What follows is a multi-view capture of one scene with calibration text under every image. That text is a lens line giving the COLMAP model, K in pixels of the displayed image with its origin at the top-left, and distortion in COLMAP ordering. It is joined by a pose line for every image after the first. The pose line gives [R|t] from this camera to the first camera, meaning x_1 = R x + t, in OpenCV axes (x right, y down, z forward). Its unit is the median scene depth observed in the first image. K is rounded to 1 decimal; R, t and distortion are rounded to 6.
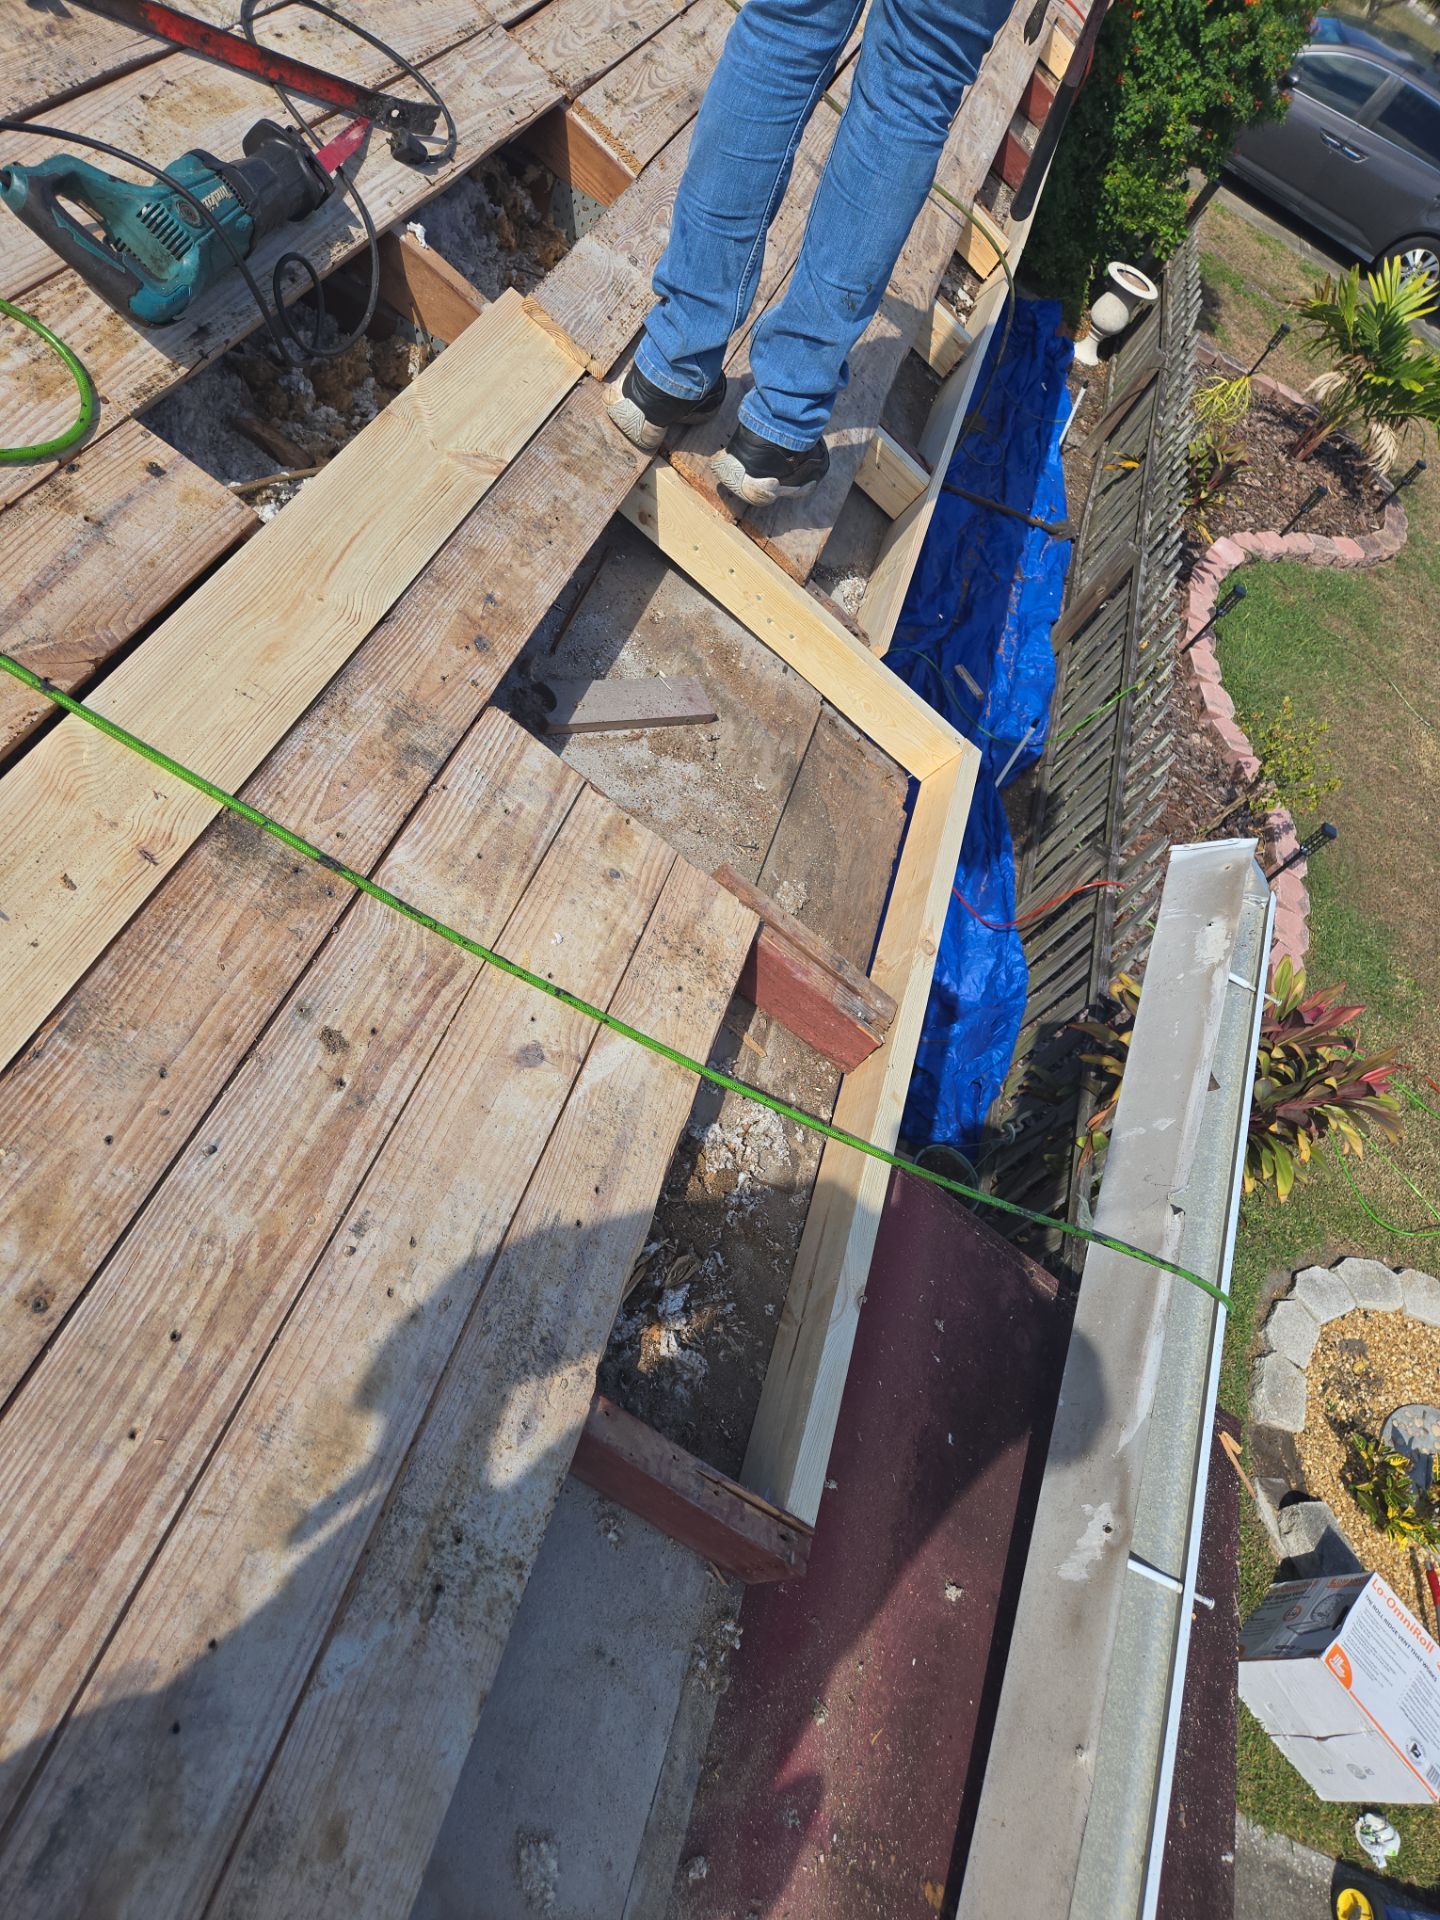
lens RADIAL K [[1309.4, 0, 721.3], [0, 1309.4, 957.4], [0, 0, 1]] dist [0.074539, -0.065020]
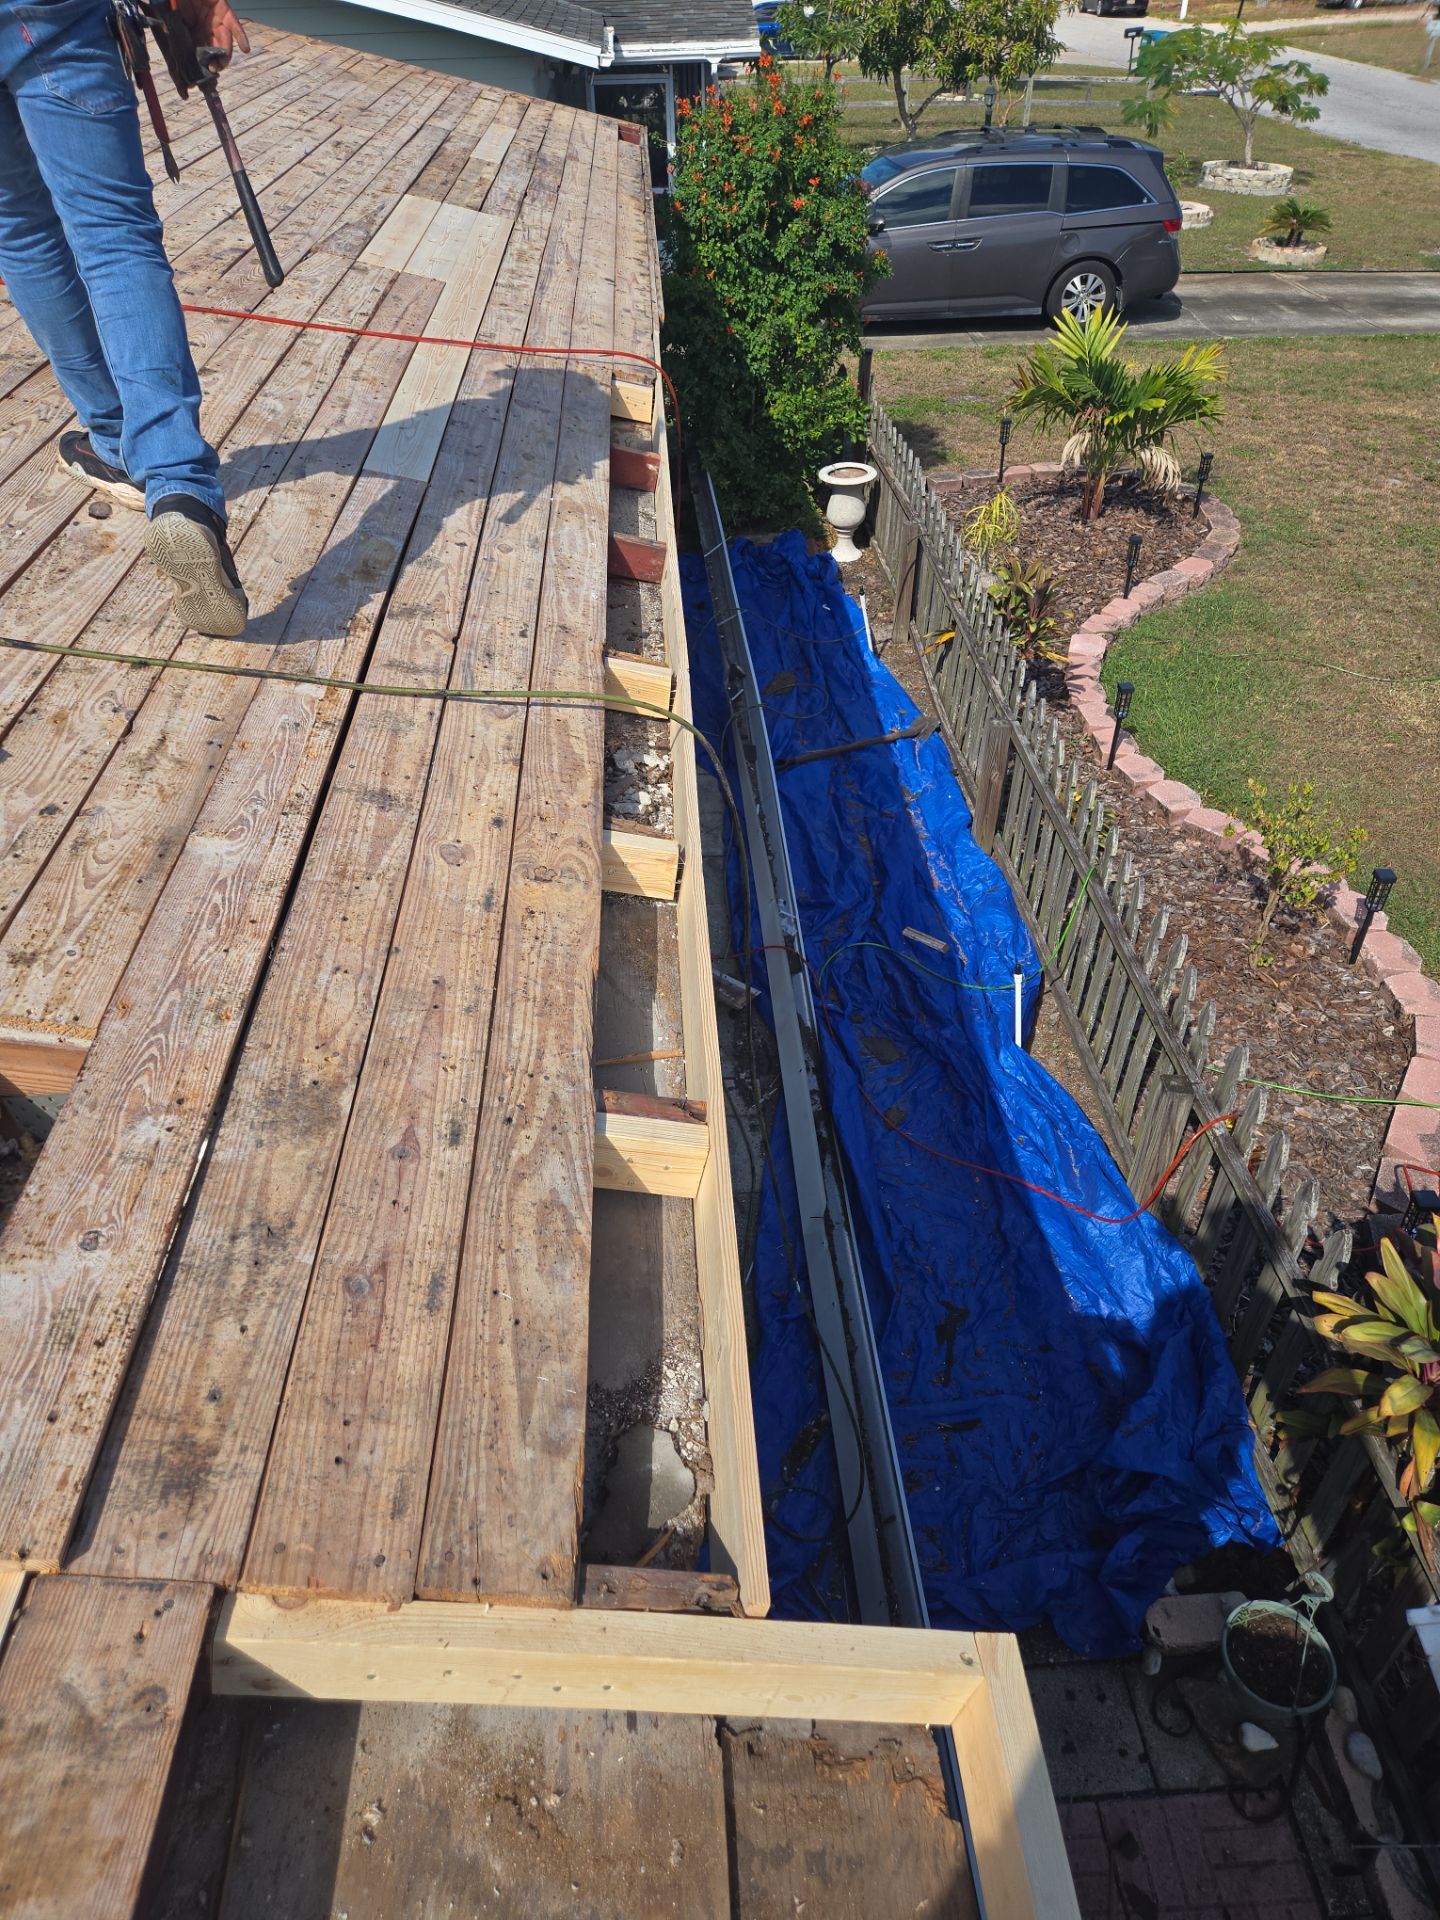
lens RADIAL K [[1309.4, 0, 713.7], [0, 1309.4, 953.0], [0, 0, 1]] dist [0.074539, -0.065020]
pose [[0.851431, -0.524232, -0.015669, 0.201751], [0.512341, 0.837762, -0.188842, -0.286520], [0.112124, 0.152758, 0.981883, 0.313026]]
